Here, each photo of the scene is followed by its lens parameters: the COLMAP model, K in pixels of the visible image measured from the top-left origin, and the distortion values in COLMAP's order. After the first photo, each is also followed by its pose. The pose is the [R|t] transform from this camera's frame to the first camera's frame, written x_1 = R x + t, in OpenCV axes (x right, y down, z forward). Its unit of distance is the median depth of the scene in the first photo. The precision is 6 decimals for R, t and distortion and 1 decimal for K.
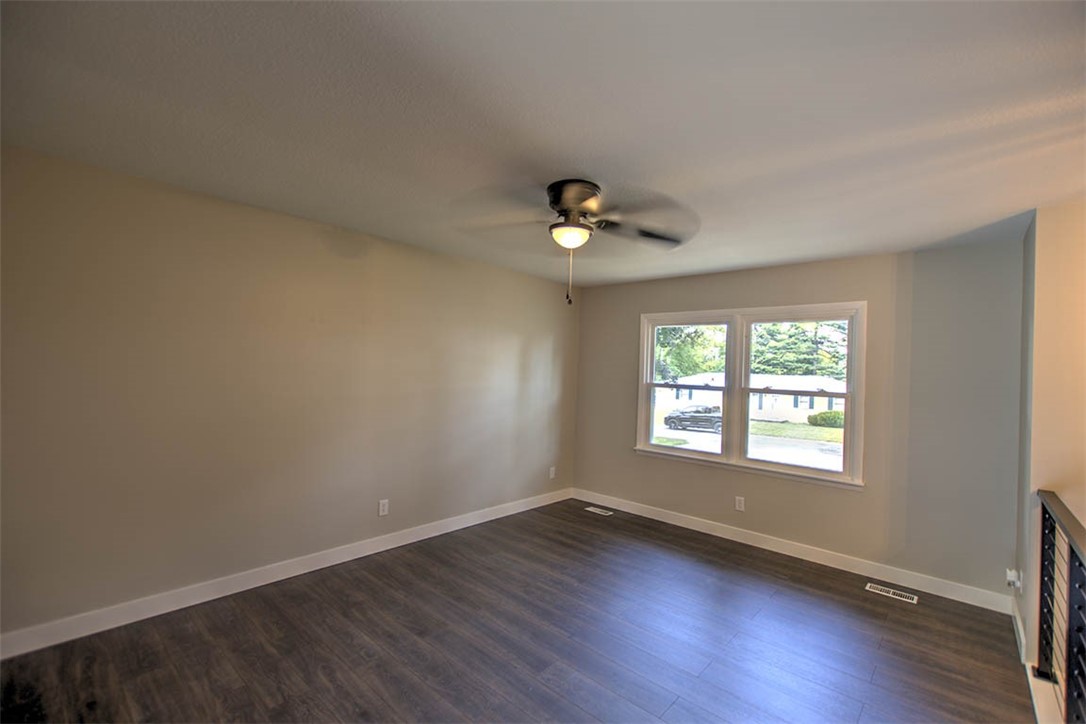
lens RADIAL K [[464.5, 0, 543.0], [0, 464.5, 362.0], [0, 0, 1]] dist [0.000102, -0.000017]
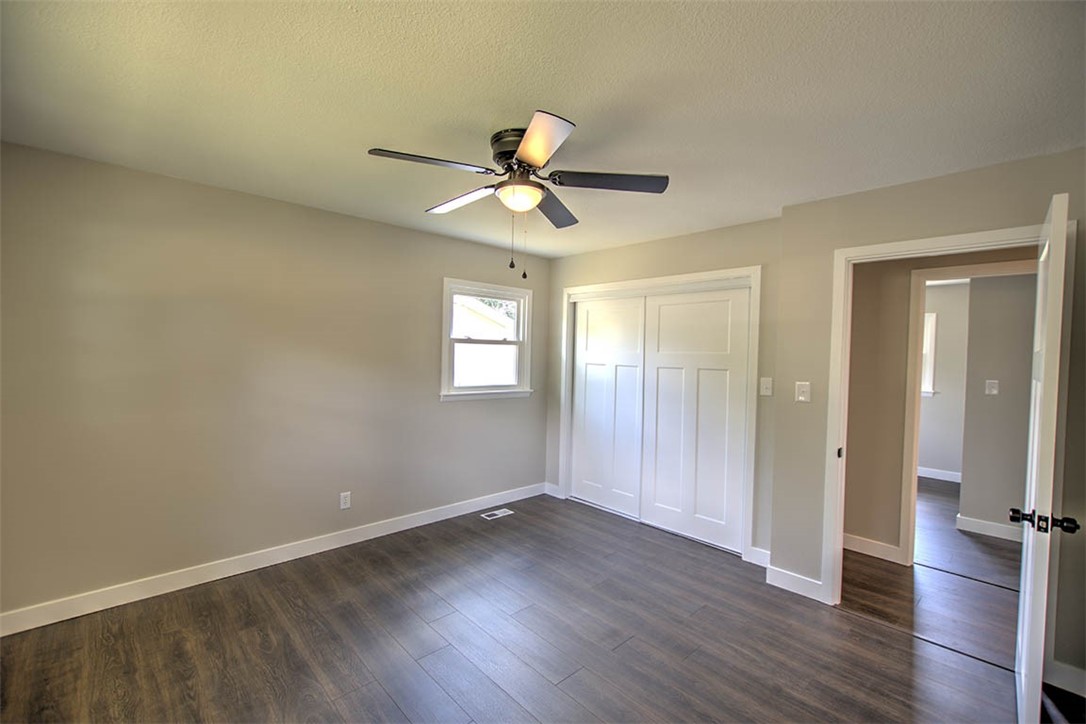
lens RADIAL K [[464.5, 0, 543.0], [0, 464.5, 362.0], [0, 0, 1]] dist [0.000102, -0.000017]
pose [[0.996711, -0.006216, -0.080793, 0.166477], [0.009800, 0.998982, 0.044037, -0.003609], [0.080437, -0.044684, 0.995758, 0.139830]]
